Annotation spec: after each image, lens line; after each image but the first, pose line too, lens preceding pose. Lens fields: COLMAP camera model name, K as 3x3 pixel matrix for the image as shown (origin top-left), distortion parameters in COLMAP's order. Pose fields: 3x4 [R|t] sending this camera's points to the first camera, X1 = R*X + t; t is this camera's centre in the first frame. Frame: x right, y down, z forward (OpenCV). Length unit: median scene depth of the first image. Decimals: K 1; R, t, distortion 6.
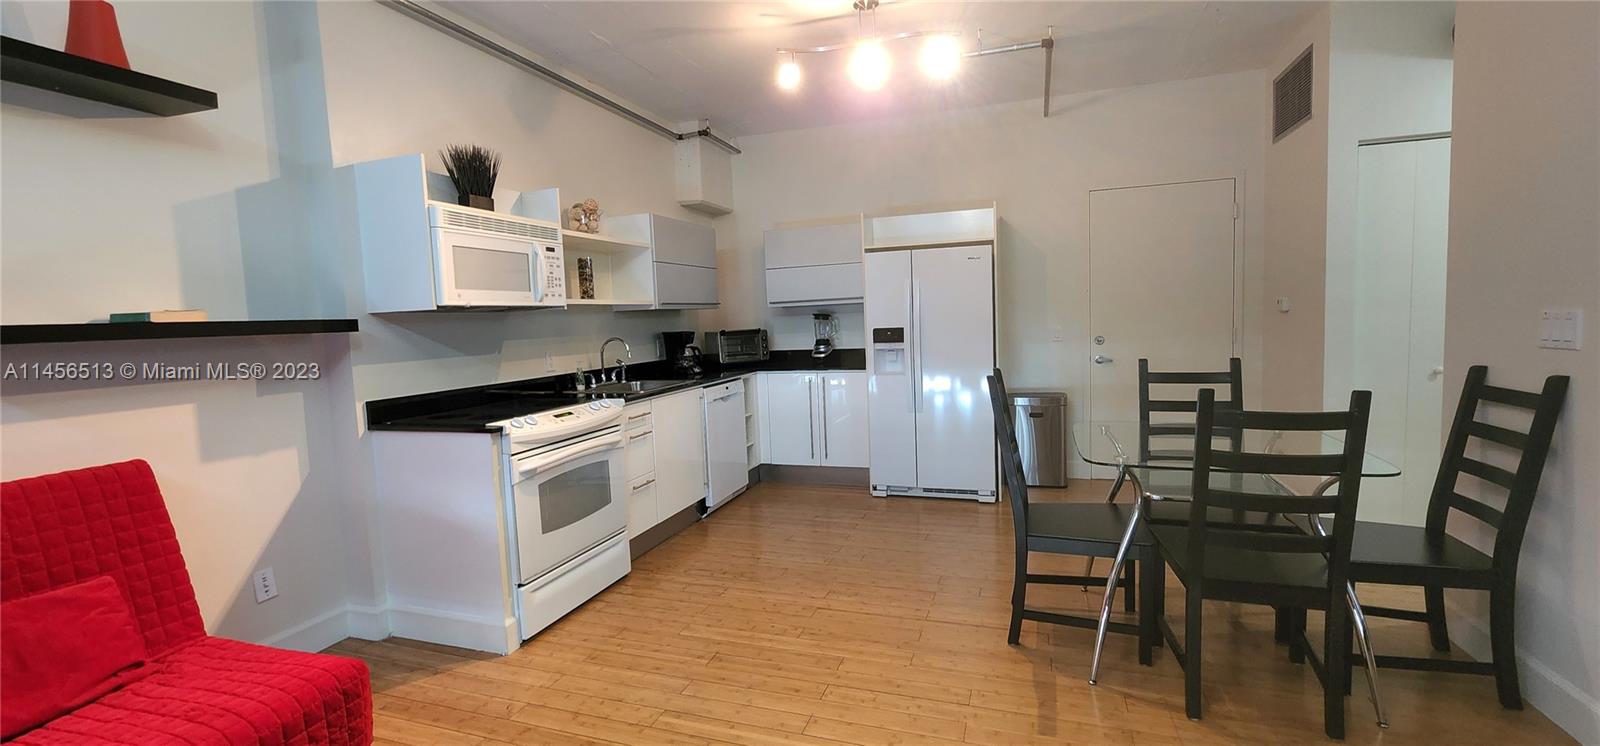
lens RADIAL K [[657.7, 0, 812.6], [0, 657.7, 367.7], [0, 0, 1]] dist [-0.001709, -0.000648]
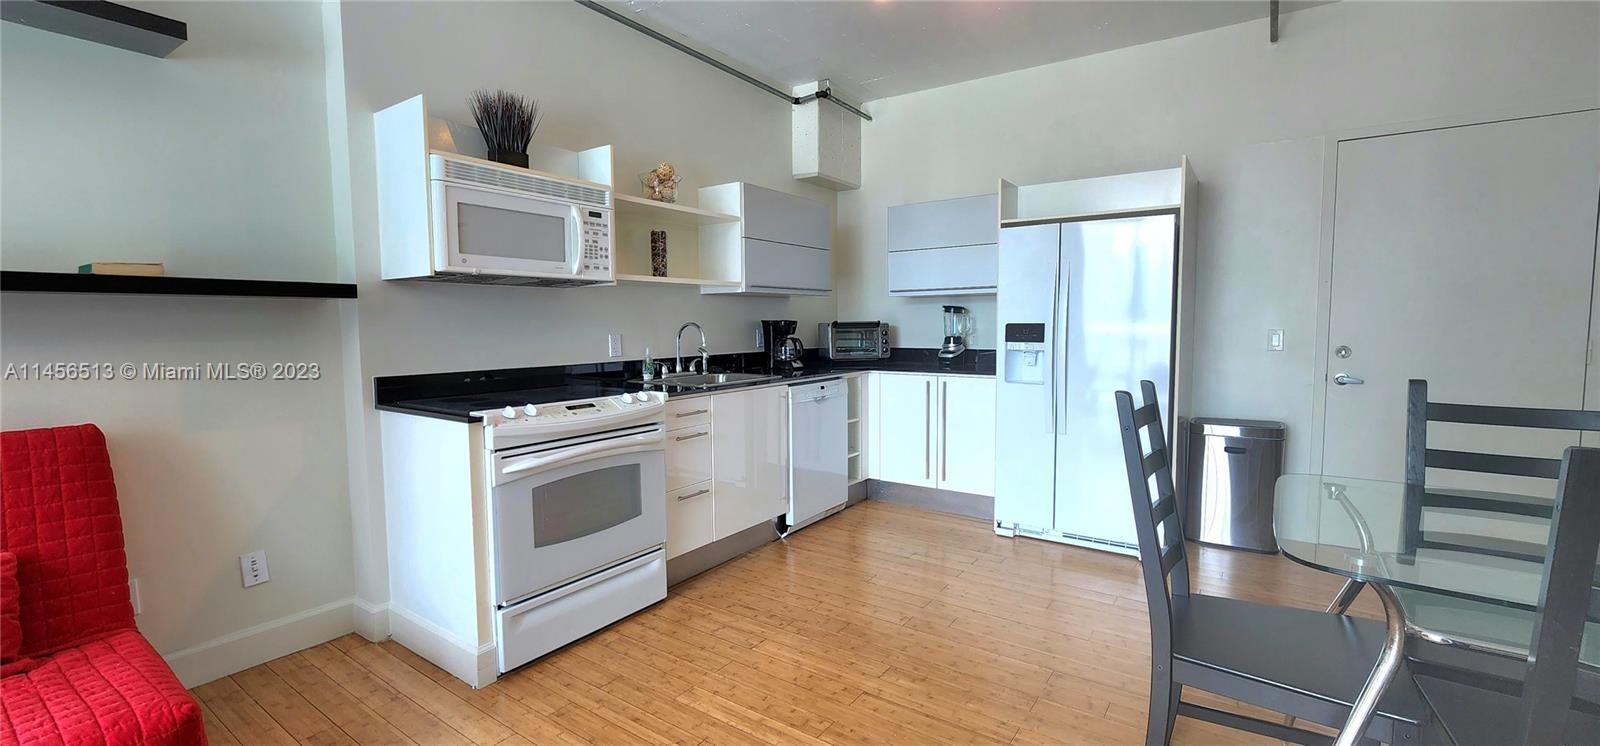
lens RADIAL K [[657.7, 0, 812.6], [0, 657.7, 367.7], [0, 0, 1]] dist [-0.001709, -0.000648]
pose [[0.960906, 0.052123, -0.271926, 0.094376], [-0.052390, 0.998607, 0.006285, 0.000710], [0.271875, 0.008206, 0.962298, 0.192567]]
